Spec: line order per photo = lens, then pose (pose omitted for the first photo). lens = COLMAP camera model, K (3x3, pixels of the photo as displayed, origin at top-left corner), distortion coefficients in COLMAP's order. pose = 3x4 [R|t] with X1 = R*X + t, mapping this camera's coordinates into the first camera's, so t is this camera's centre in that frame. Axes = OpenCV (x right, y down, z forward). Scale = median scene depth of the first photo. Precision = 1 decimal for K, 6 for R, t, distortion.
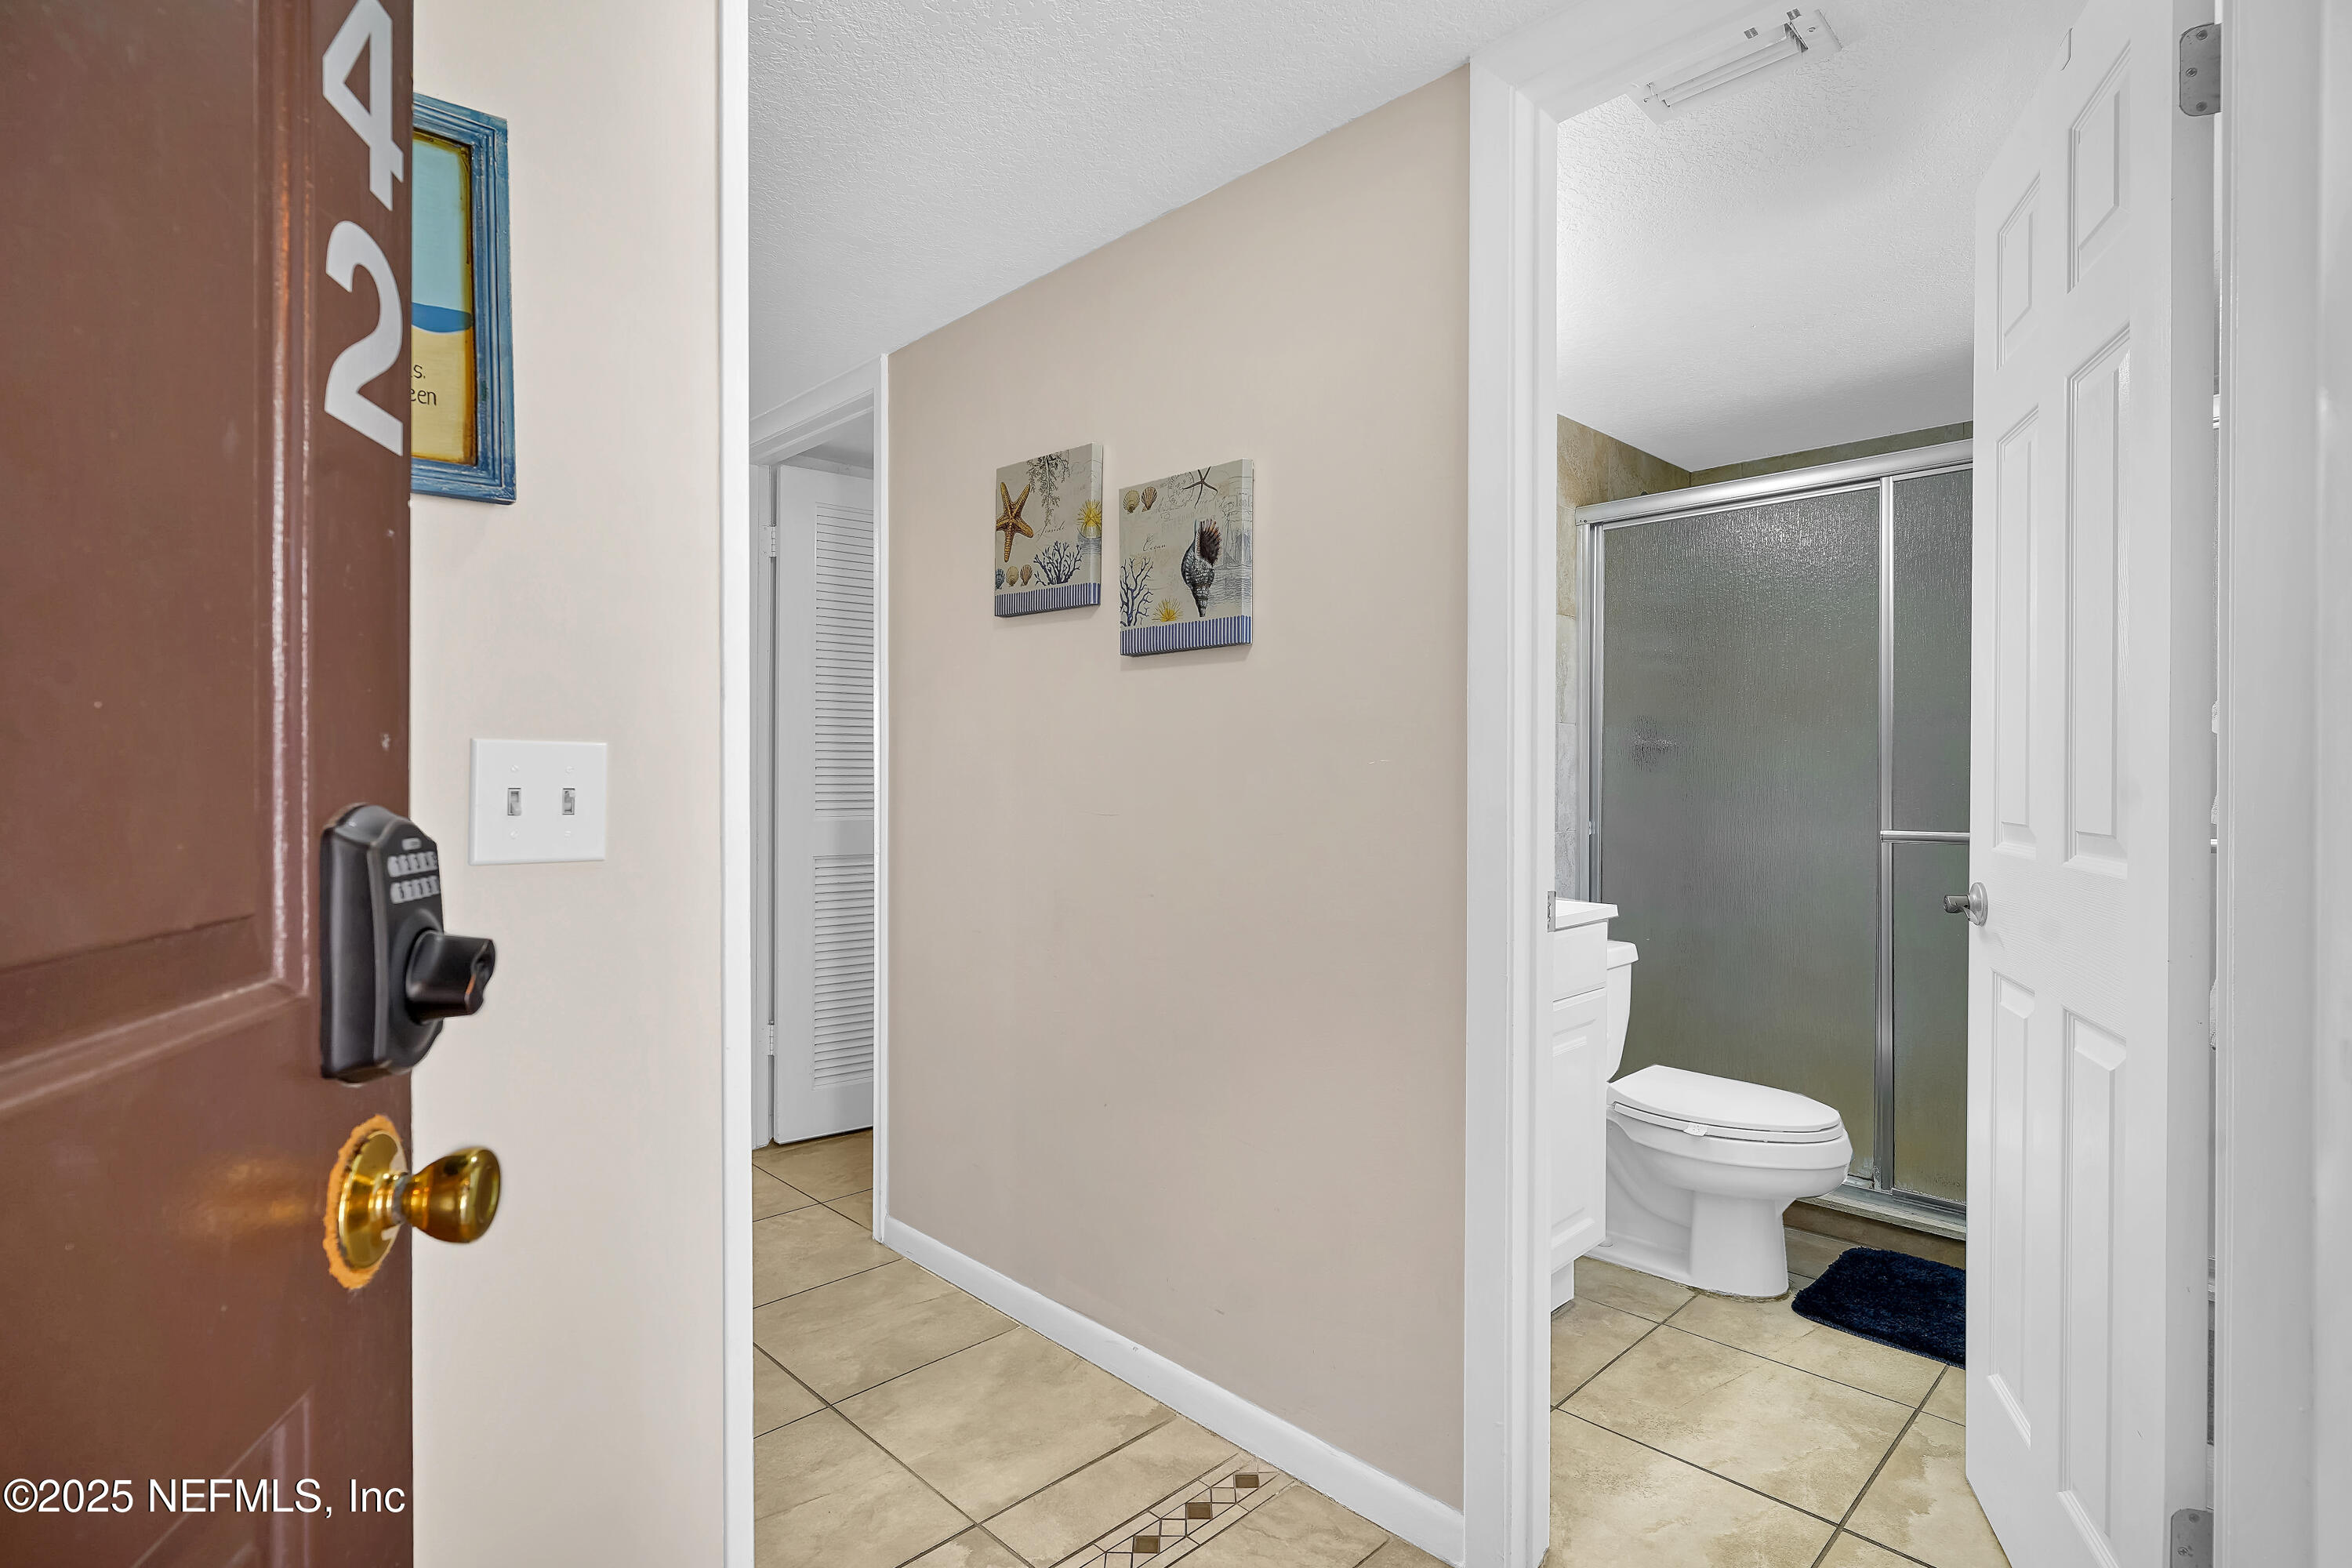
lens RADIAL K [[1141.9, 0, 1157.5], [0, 1141.9, 794.8], [0, 0, 1]] dist [-0.006024, 0.002494]
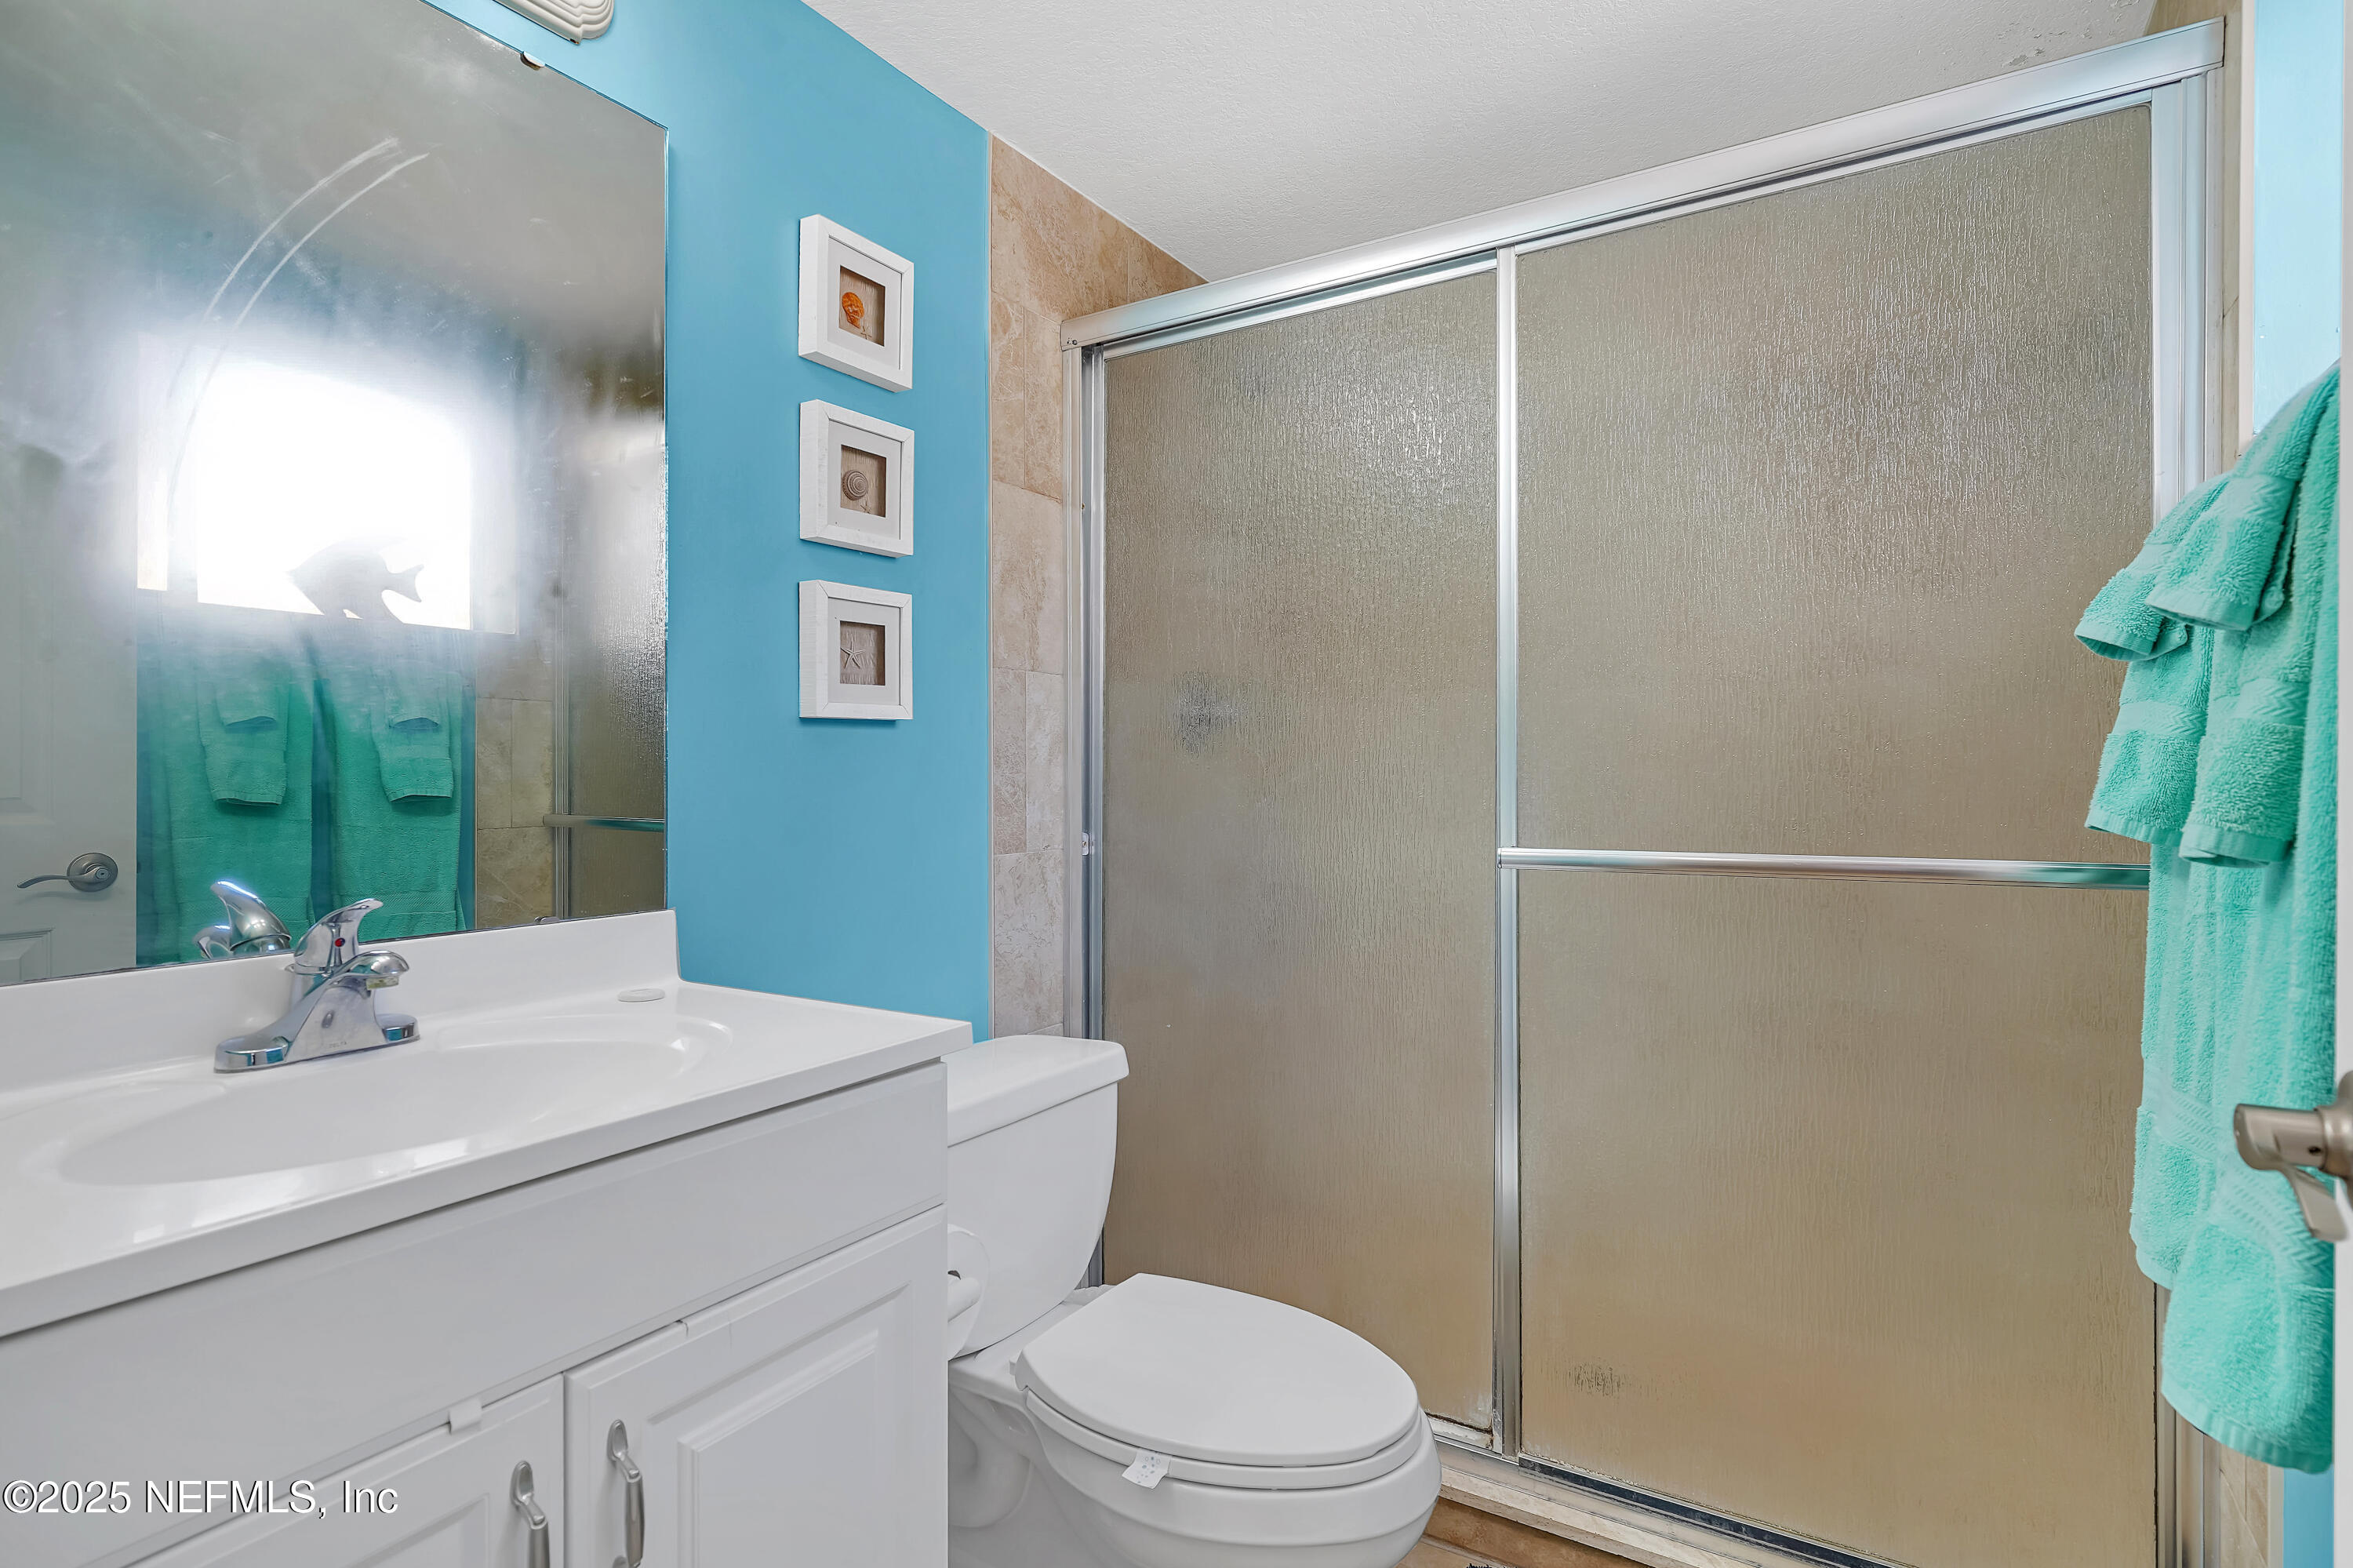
lens RADIAL K [[1142.4, 0, 1181.5], [0, 1142.4, 786.0], [0, 0, 1]] dist [-0.006024, 0.002494]
pose [[0.957943, 0.007274, 0.286867, 0.292485], [-0.001801, 0.999811, -0.019338, 0.011266], [-0.286953, 0.018008, 0.957775, 0.457486]]
